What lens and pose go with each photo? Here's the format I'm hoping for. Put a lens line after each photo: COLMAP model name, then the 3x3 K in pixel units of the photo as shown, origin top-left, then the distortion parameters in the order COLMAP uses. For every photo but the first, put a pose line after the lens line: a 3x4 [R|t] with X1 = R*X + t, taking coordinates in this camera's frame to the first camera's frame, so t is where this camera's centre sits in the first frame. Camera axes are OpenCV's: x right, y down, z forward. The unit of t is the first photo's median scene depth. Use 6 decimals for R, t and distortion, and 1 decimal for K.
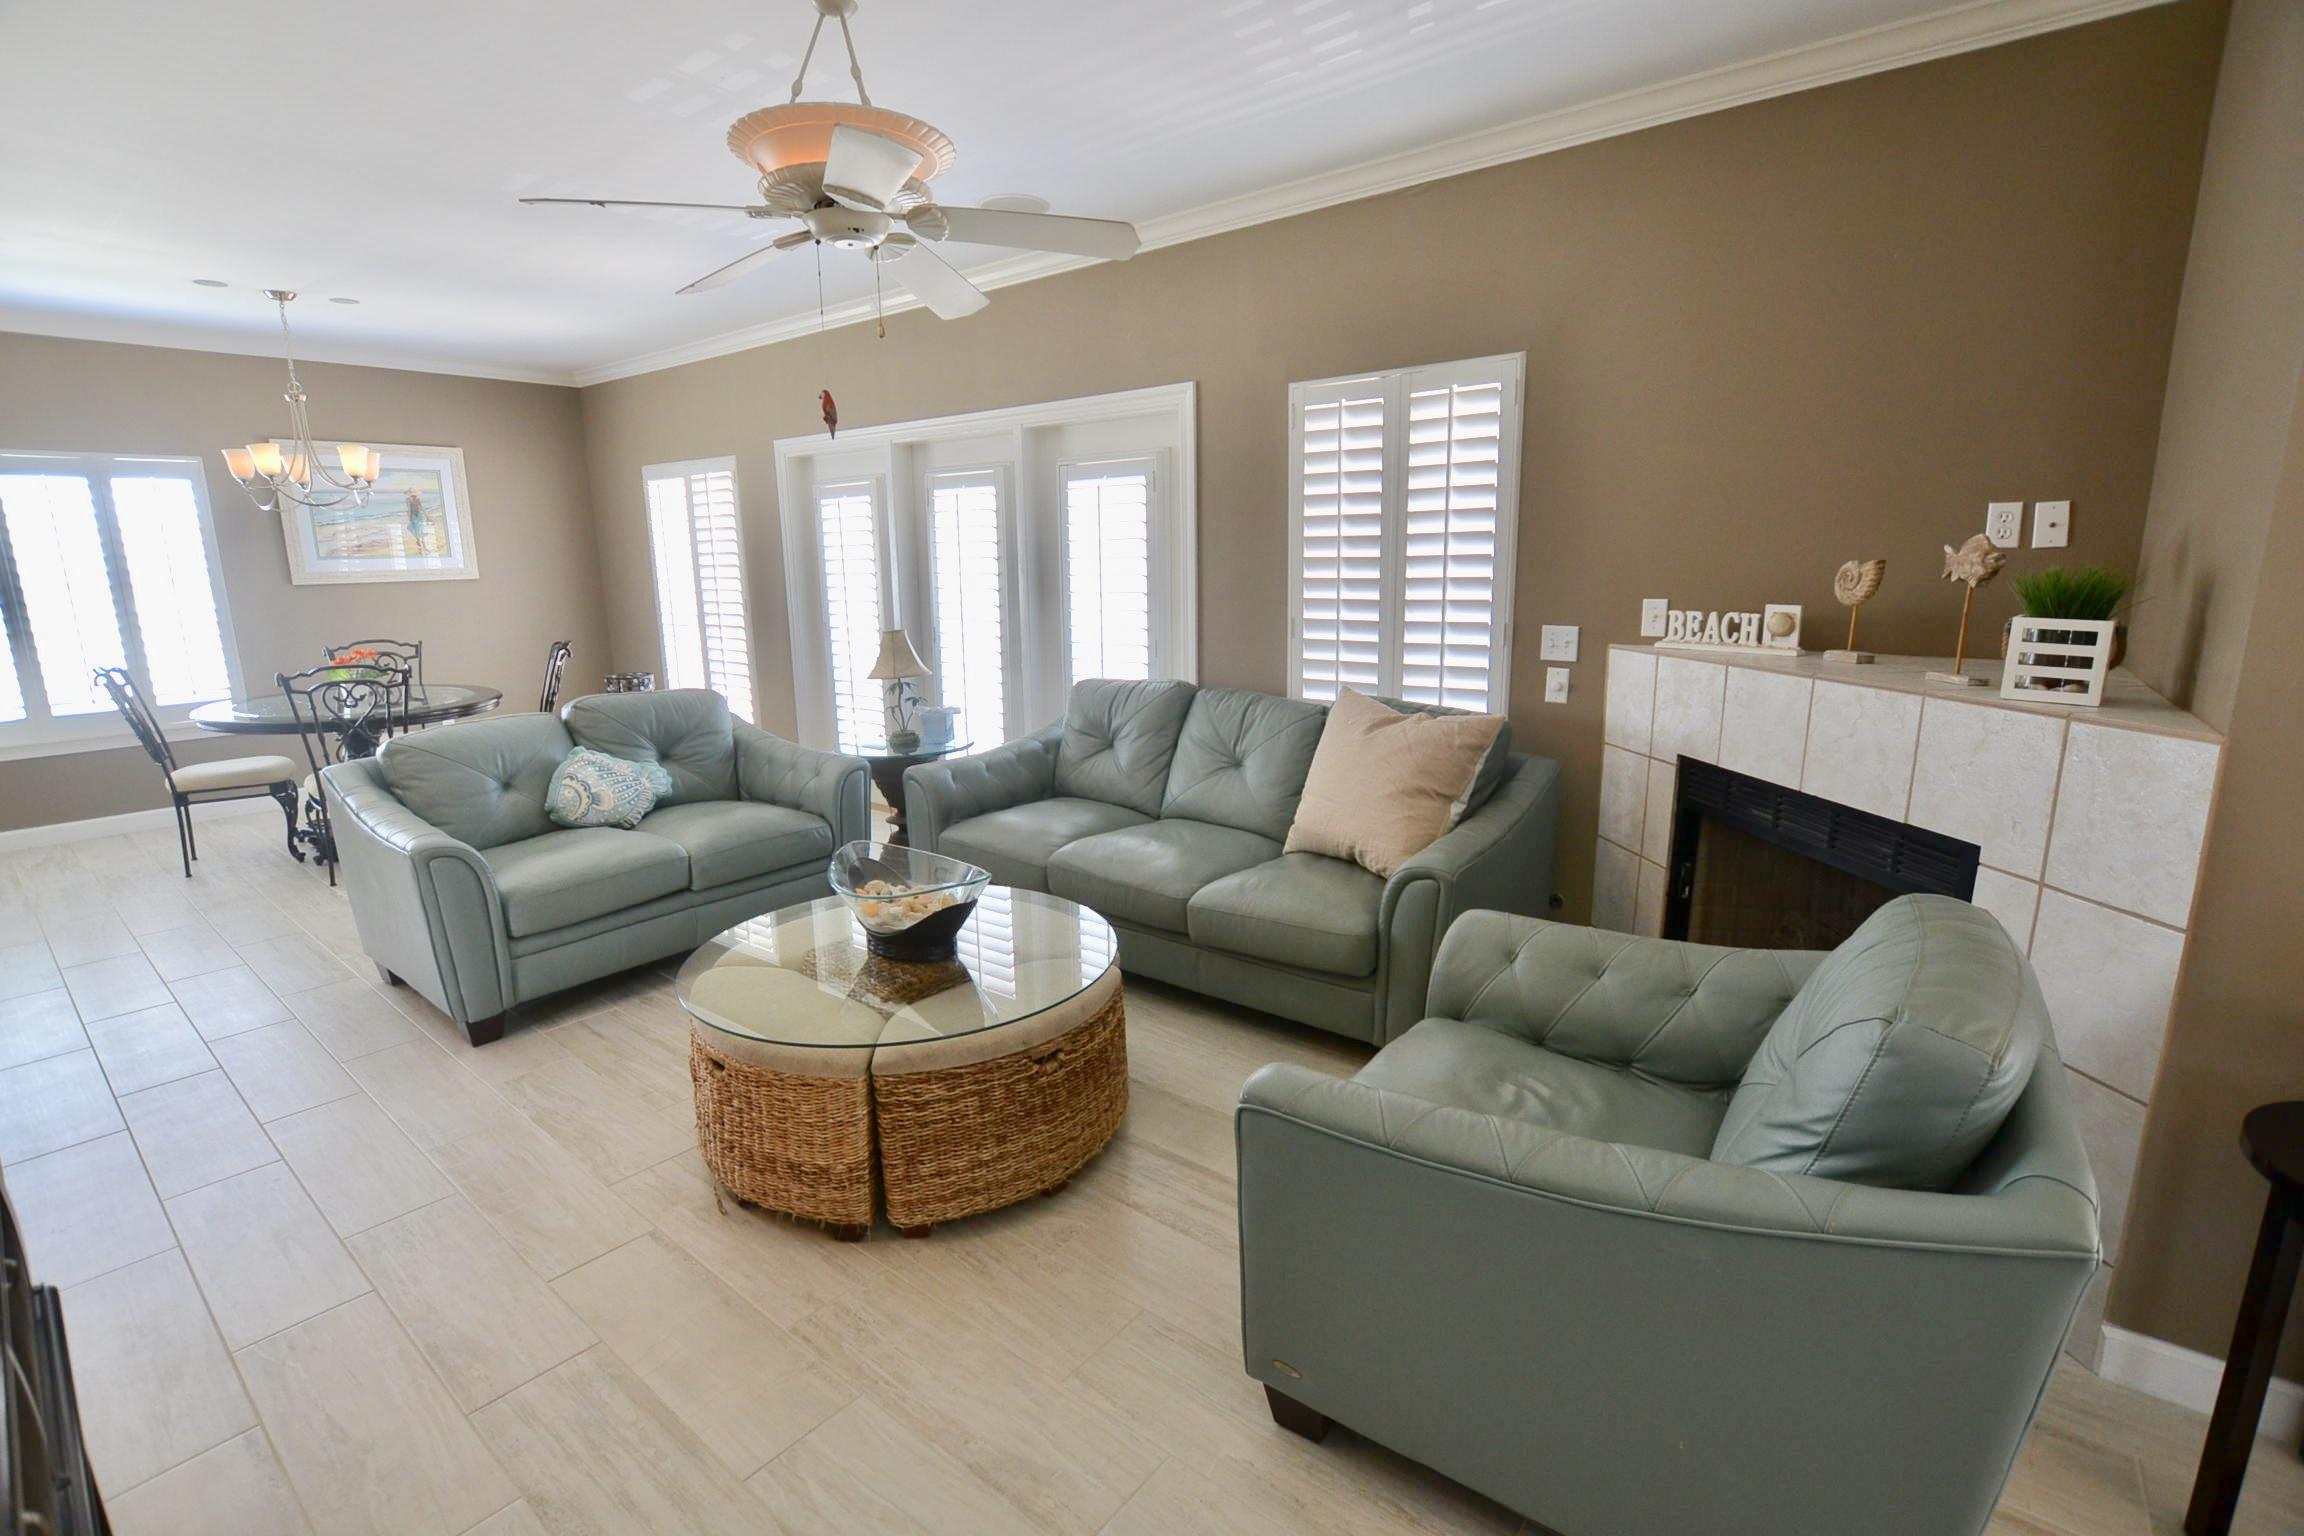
lens RADIAL K [[1057.8, 0, 1152.0], [0, 1057.8, 768.0], [0, 0, 1]] dist [-0.020546, 0.000223]
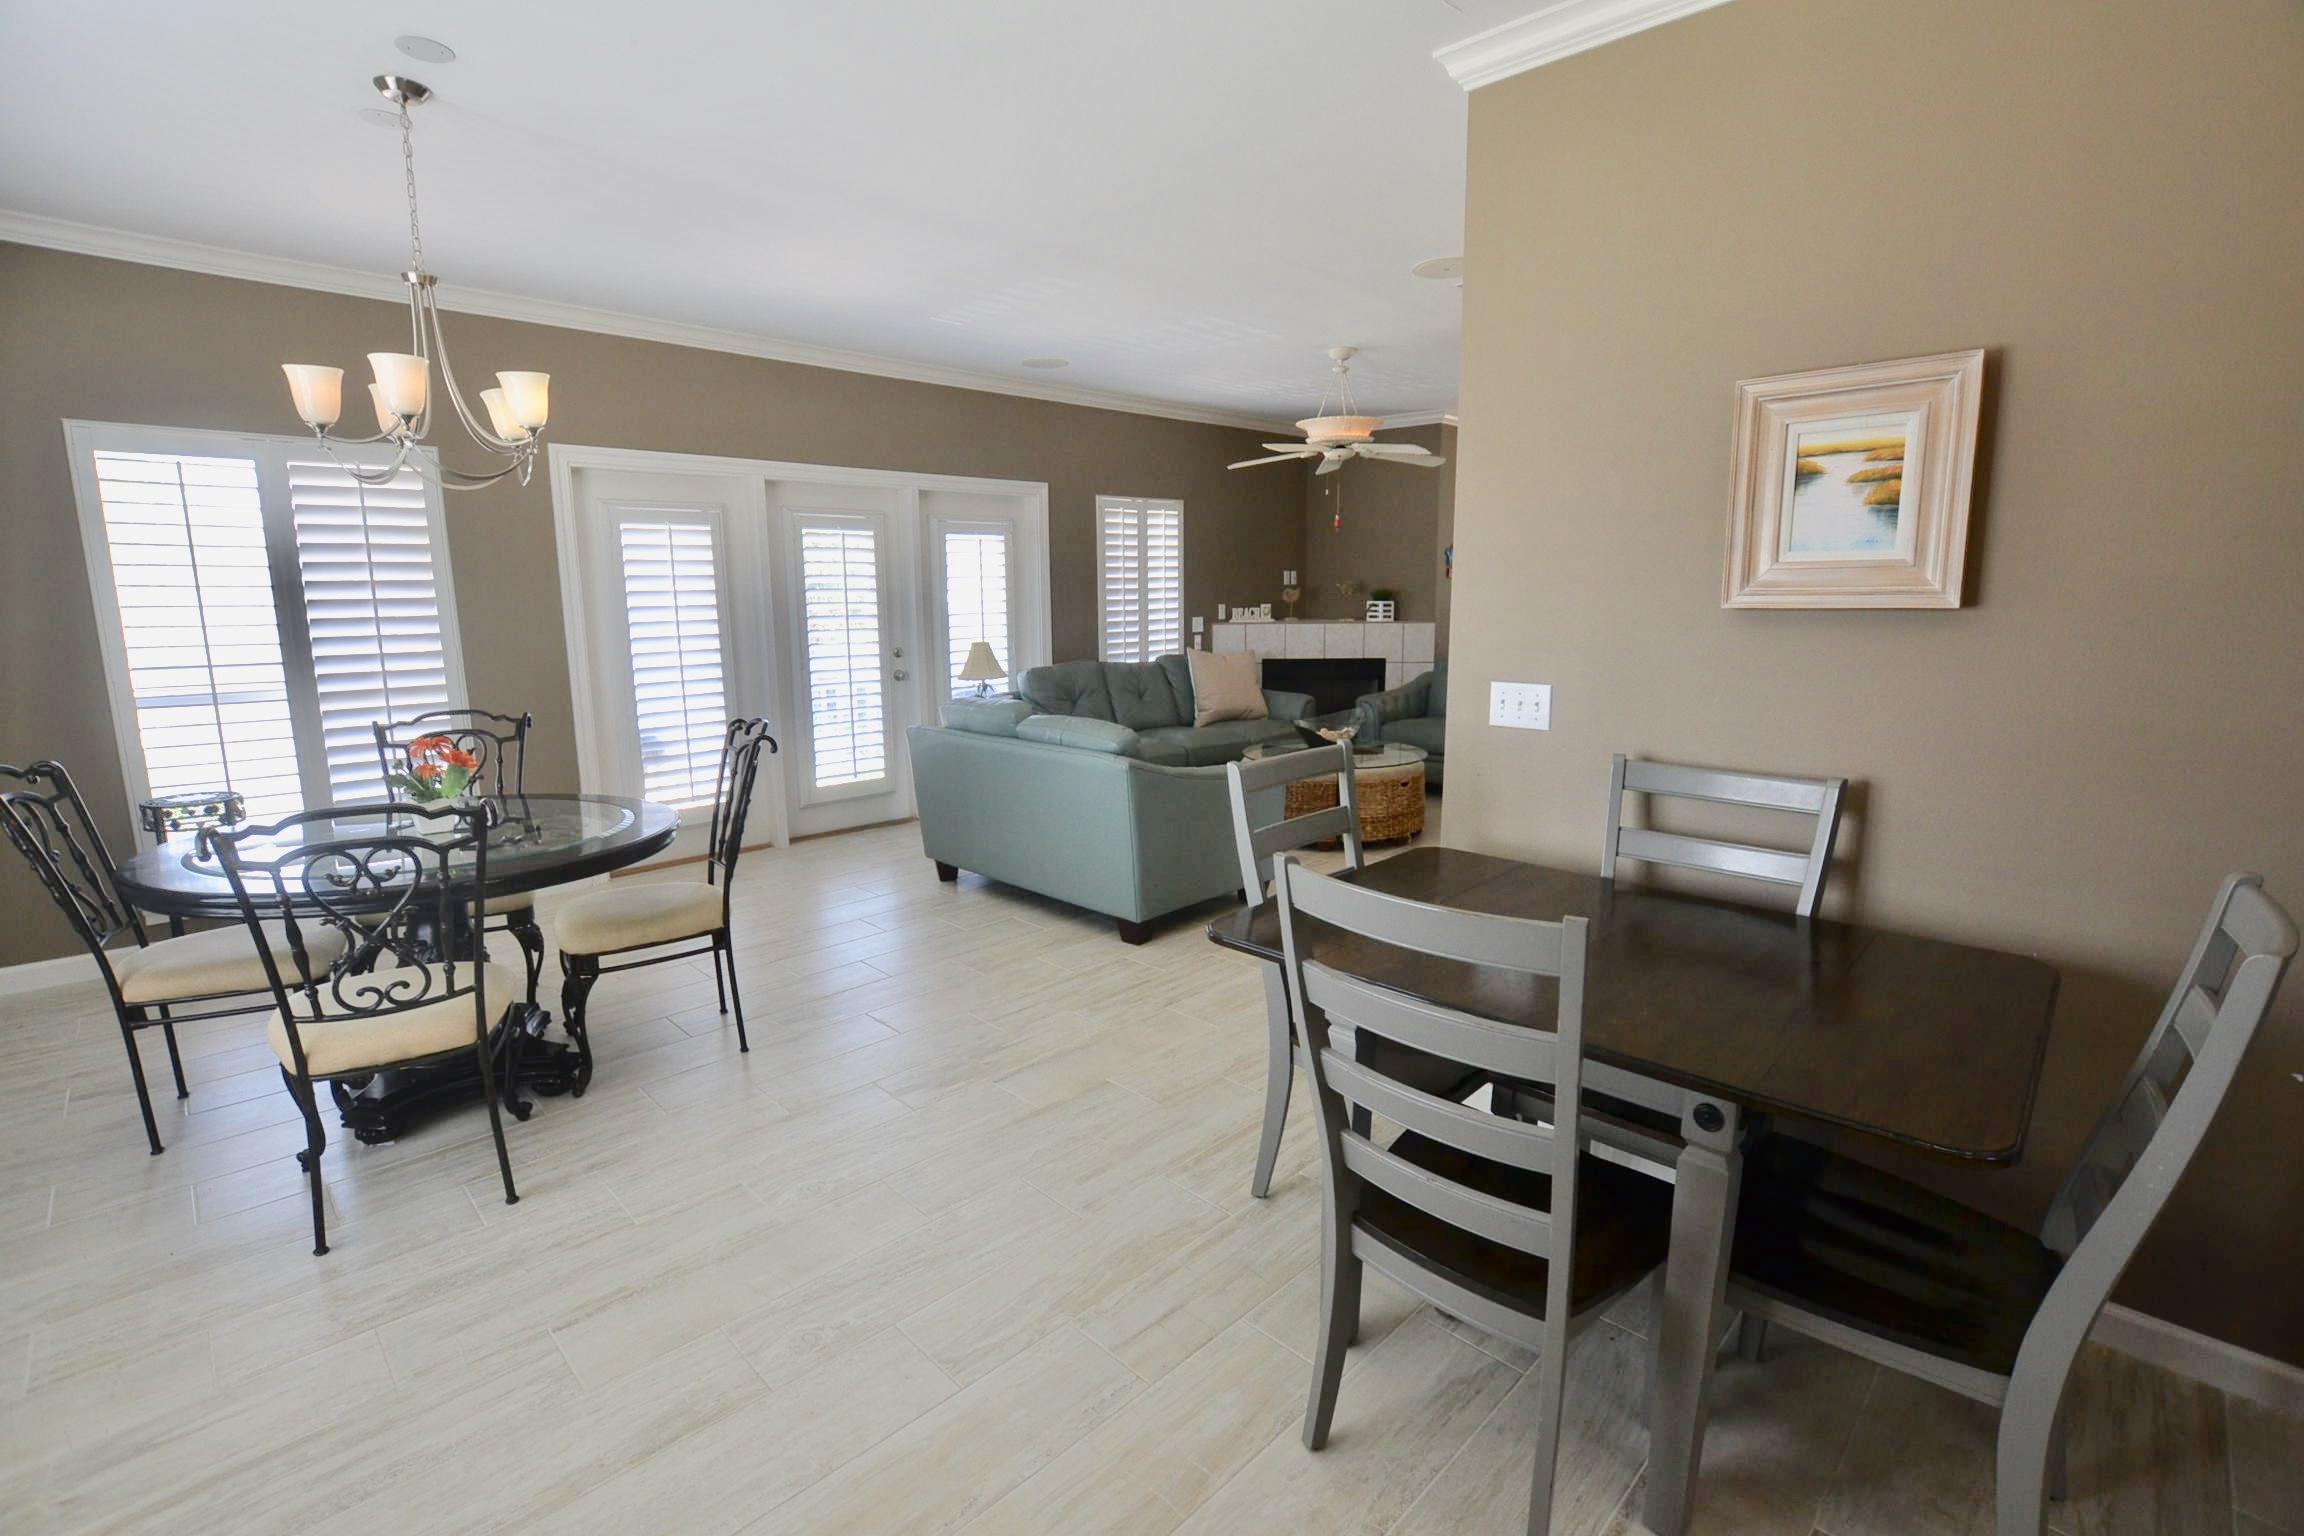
lens RADIAL K [[1057.8, 0, 1152.0], [0, 1057.8, 768.0], [0, 0, 1]] dist [-0.020546, 0.000223]
pose [[0.100994, -0.158624, 0.982160, -2.004896], [0.203947, 0.969543, 0.135615, -0.149363], [-0.973759, 0.186613, 0.130269, 0.854836]]
